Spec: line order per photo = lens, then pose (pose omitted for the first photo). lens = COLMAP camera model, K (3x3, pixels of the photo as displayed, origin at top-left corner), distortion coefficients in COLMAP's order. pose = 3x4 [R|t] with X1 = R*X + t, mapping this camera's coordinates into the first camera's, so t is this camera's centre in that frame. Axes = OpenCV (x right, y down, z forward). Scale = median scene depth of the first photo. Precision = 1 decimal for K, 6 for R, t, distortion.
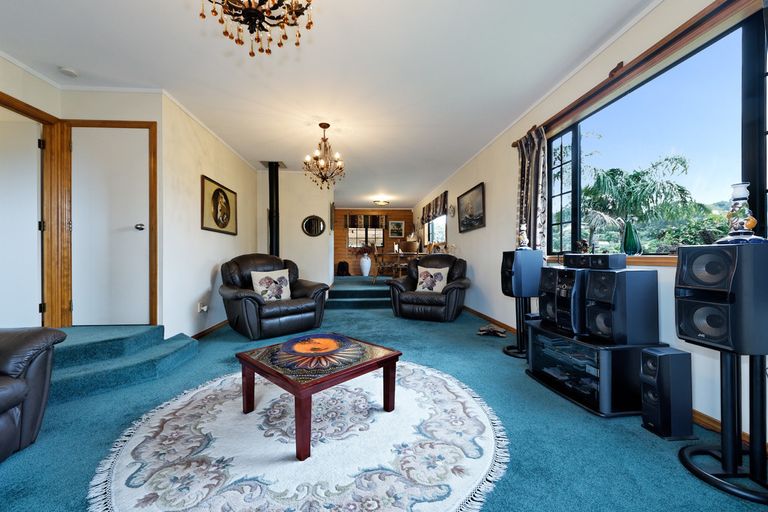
lens RADIAL K [[328.1, 0, 386.1], [0, 328.1, 255.0], [0, 0, 1]] dist [0.000950, 0.000032]
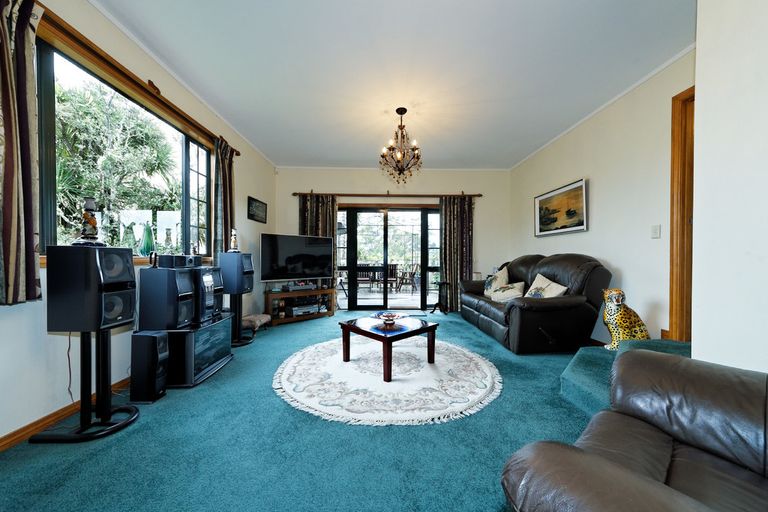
lens RADIAL K [[328.1, 0, 383.4], [0, 328.1, 261.3], [0, 0, 1]] dist [0.000950, 0.000032]
pose [[-0.997084, 0.000586, 0.076308, -0.287921], [0.000518, 0.999999, -0.000916, -0.029910], [-0.076309, -0.000874, -0.997084, 2.503374]]
